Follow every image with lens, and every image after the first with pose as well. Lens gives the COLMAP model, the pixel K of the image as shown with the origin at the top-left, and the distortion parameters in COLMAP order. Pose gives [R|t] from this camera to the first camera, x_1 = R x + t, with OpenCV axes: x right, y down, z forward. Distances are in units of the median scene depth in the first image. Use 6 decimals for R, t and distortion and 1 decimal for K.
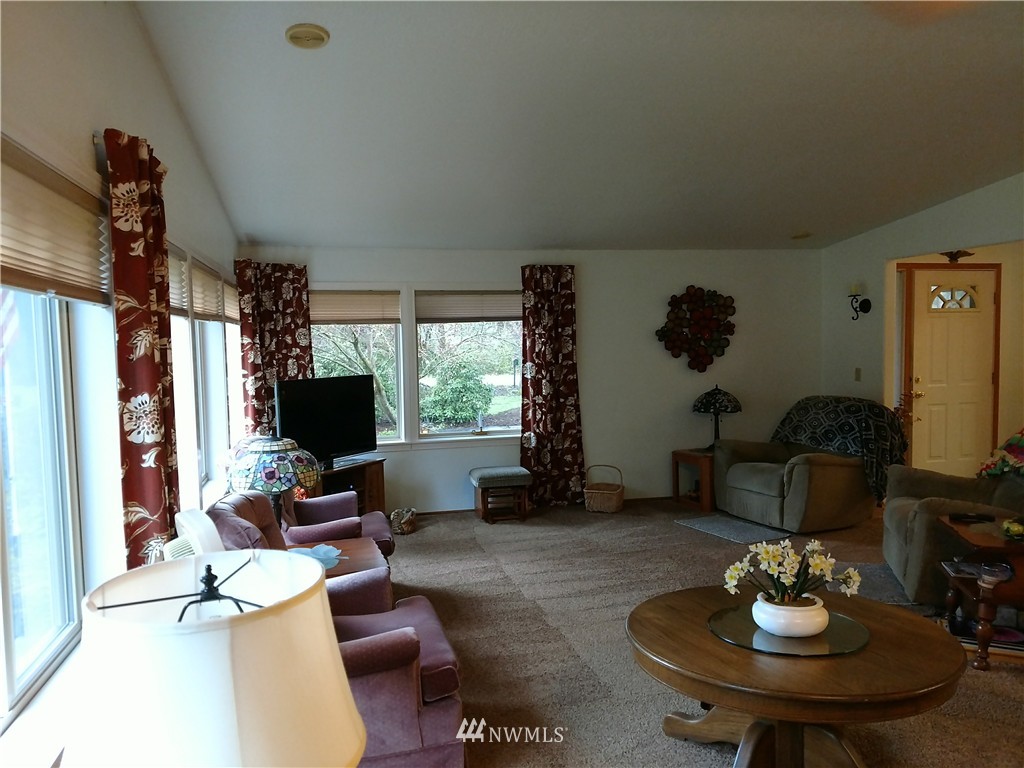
lens RADIAL K [[767.0, 0, 511.7], [0, 767.0, 387.1], [0, 0, 1]] dist [0.123179, -0.059879]
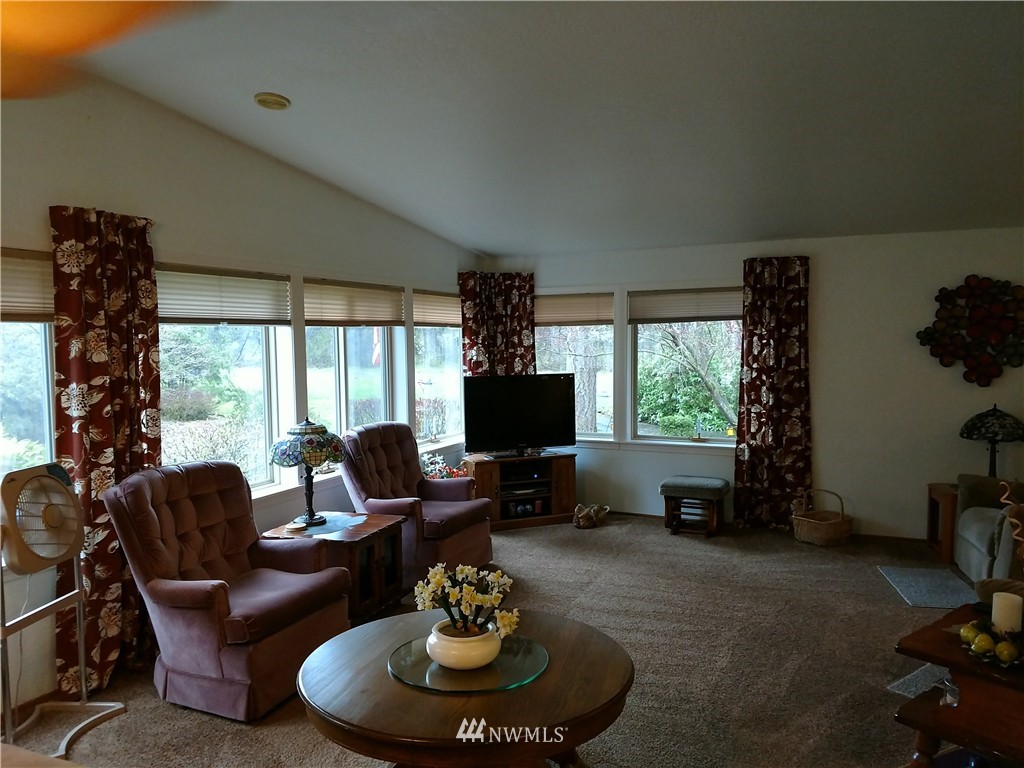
lens RADIAL K [[767.0, 0, 510.1], [0, 767.0, 388.7], [0, 0, 1]] dist [0.123179, -0.059879]
pose [[0.800261, 0.050042, -0.597560, 0.369853], [-0.043330, 0.998733, 0.025609, -0.018592], [0.598085, 0.005399, 0.801415, 0.103437]]
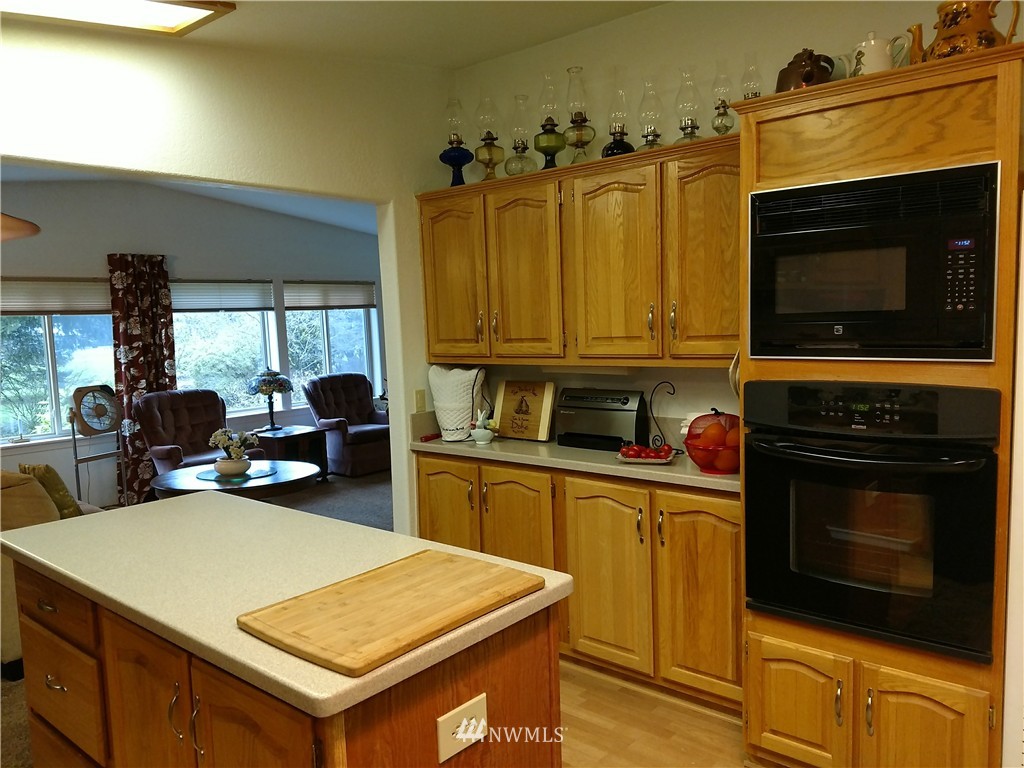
lens RADIAL K [[767.0, 0, 510.5], [0, 767.0, 382.6], [0, 0, 1]] dist [0.123179, -0.059879]
pose [[0.598237, 0.068222, -0.798410, 0.915719], [-0.027564, 0.997532, 0.064584, -0.027353], [0.800845, -0.016629, 0.598641, 0.144498]]
